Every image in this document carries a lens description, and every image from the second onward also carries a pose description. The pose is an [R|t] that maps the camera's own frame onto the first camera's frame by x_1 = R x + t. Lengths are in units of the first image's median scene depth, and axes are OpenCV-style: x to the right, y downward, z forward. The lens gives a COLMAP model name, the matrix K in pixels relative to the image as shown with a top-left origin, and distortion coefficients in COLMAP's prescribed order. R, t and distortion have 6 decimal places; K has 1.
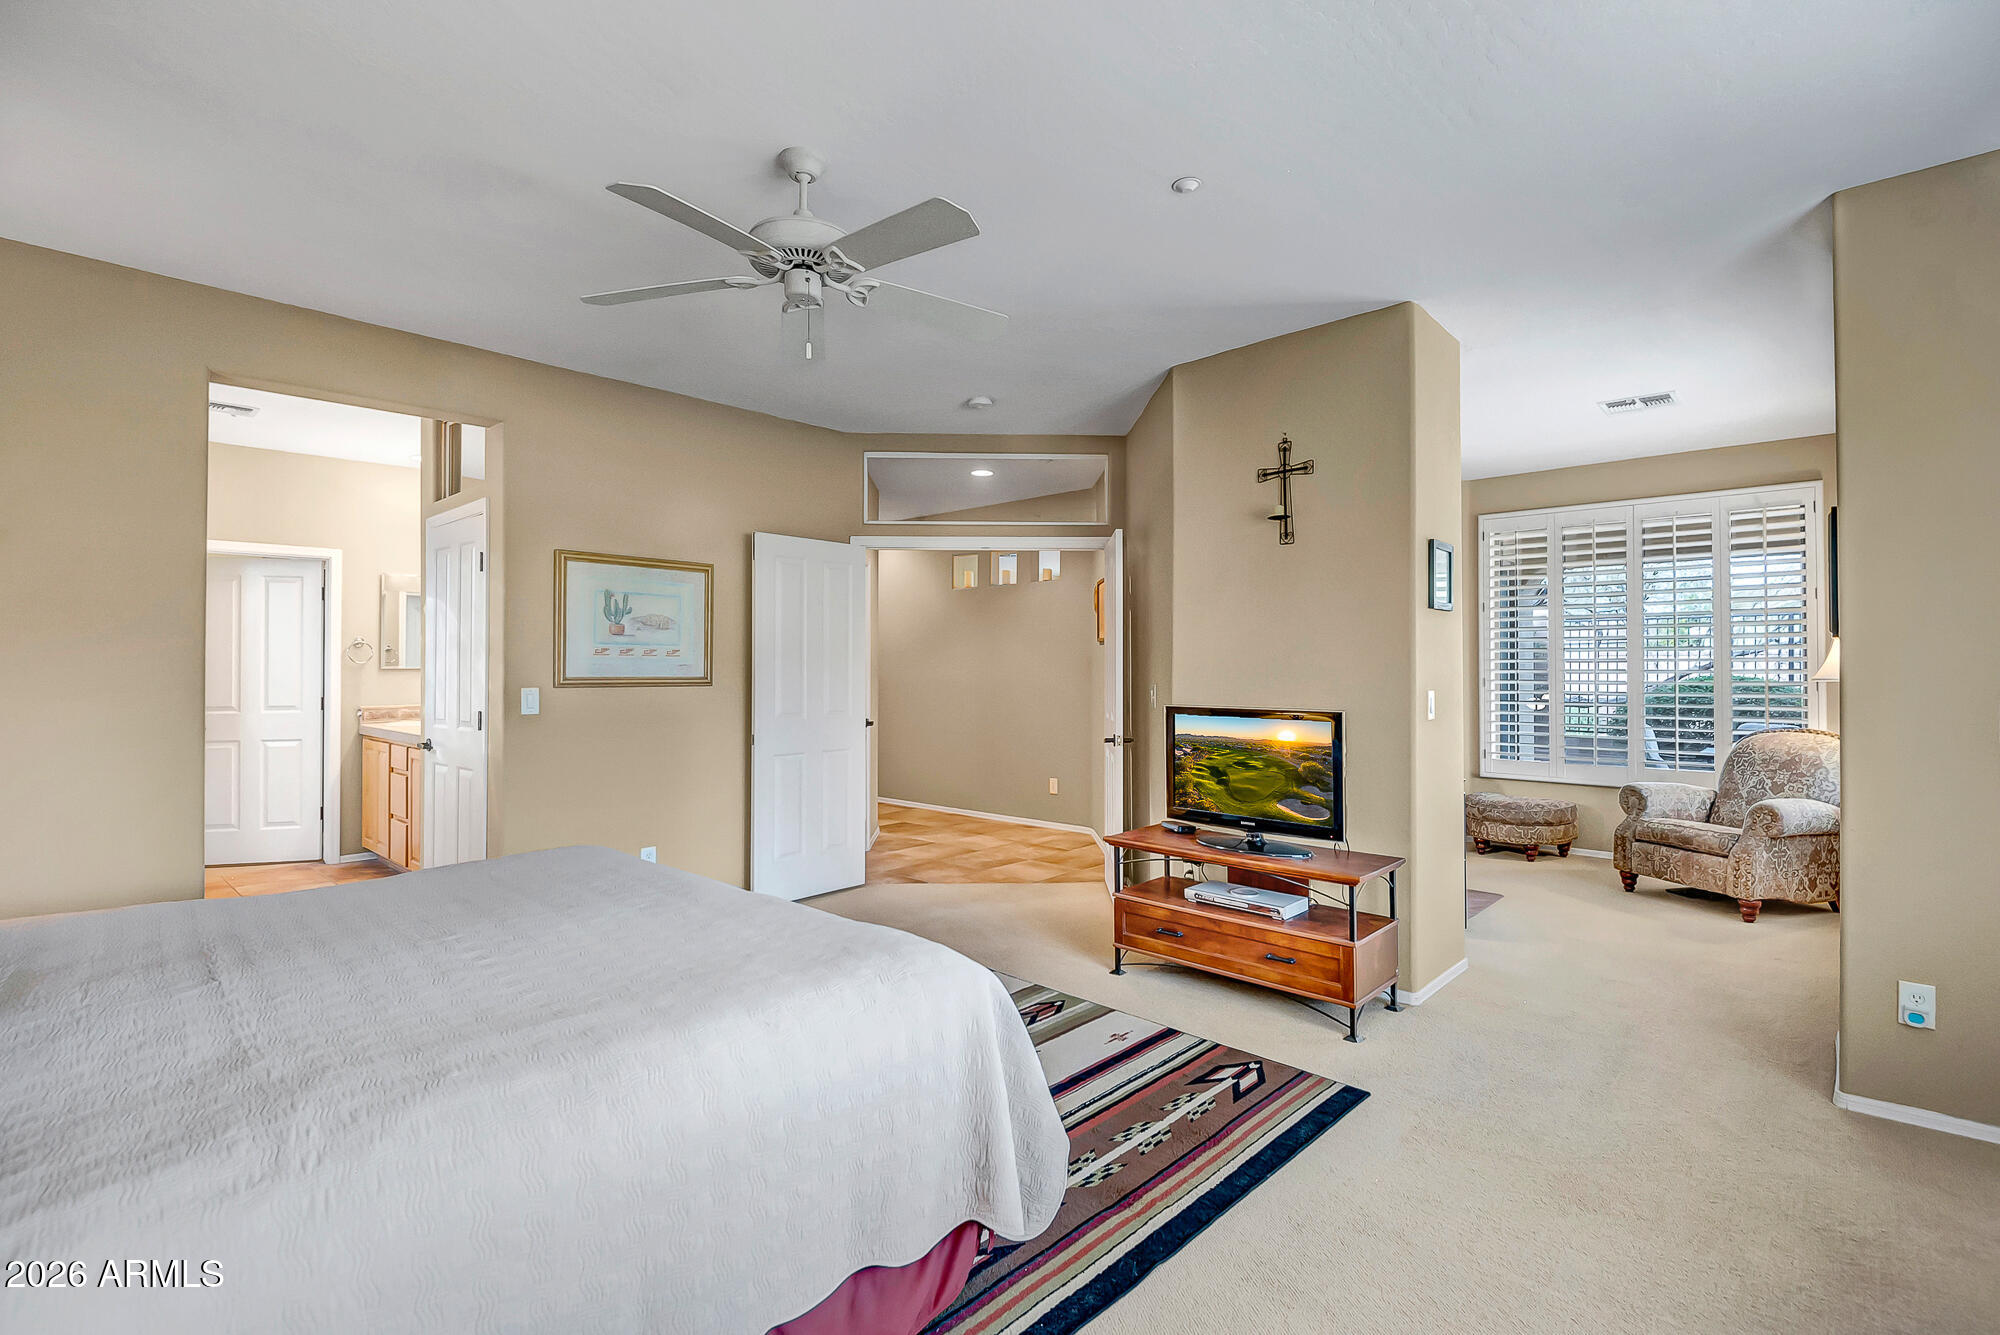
lens RADIAL K [[939.5, 0, 1001.2], [0, 939.5, 665.5], [0, 0, 1]] dist [-0.003284, -0.012313]
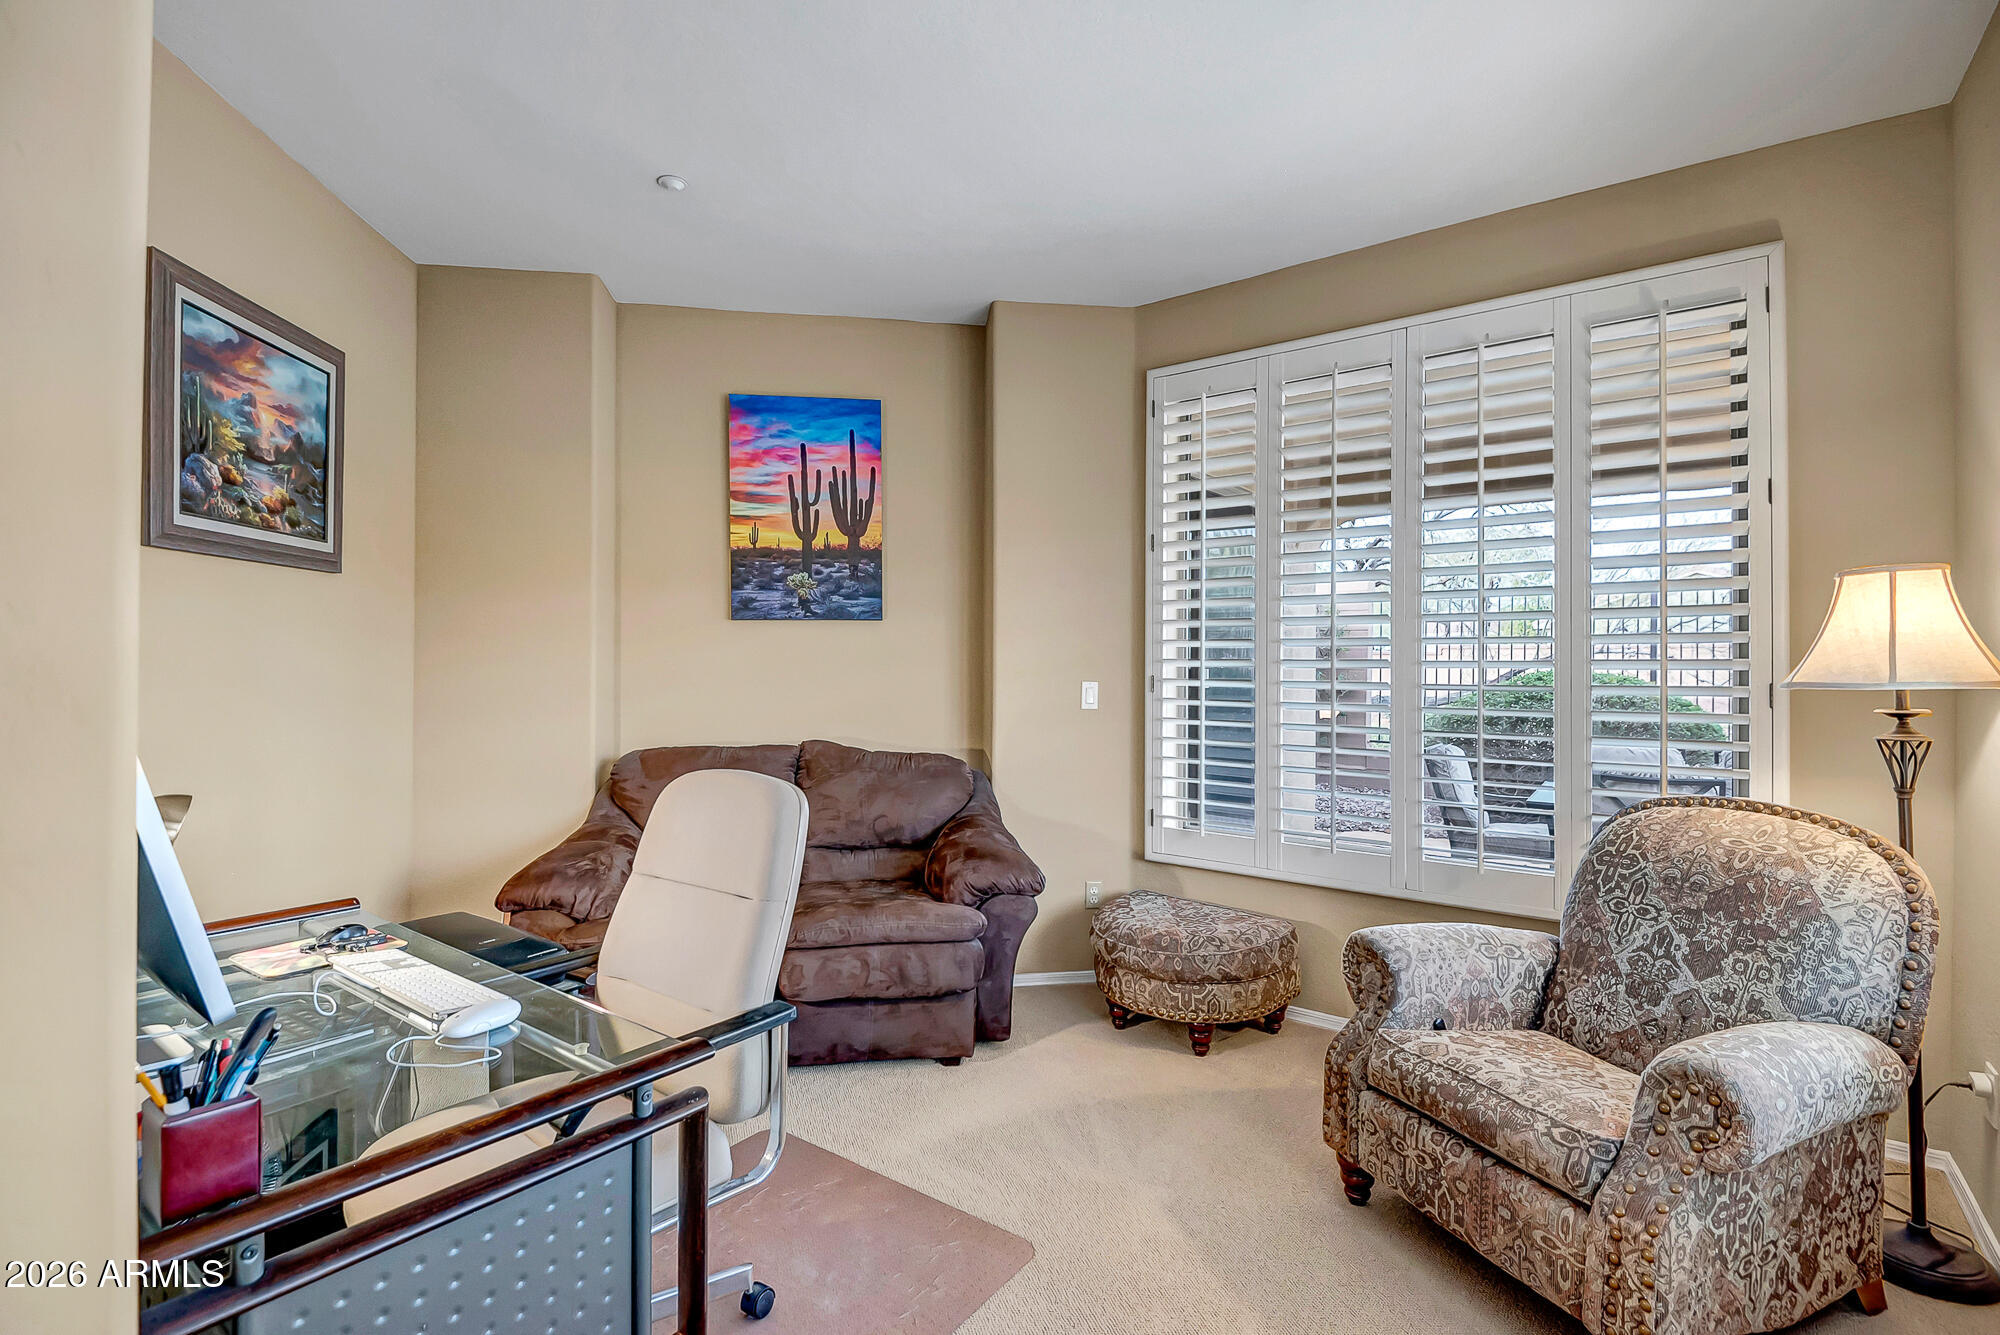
lens RADIAL K [[939.5, 0, 1002.8], [0, 939.5, 661.6], [0, 0, 1]] dist [-0.003284, -0.012313]
pose [[0.993051, 0.004582, 0.117592, 0.469772], [-0.005127, 0.999977, 0.004338, 0.005332], [-0.117569, -0.004910, 0.993053, 0.614681]]
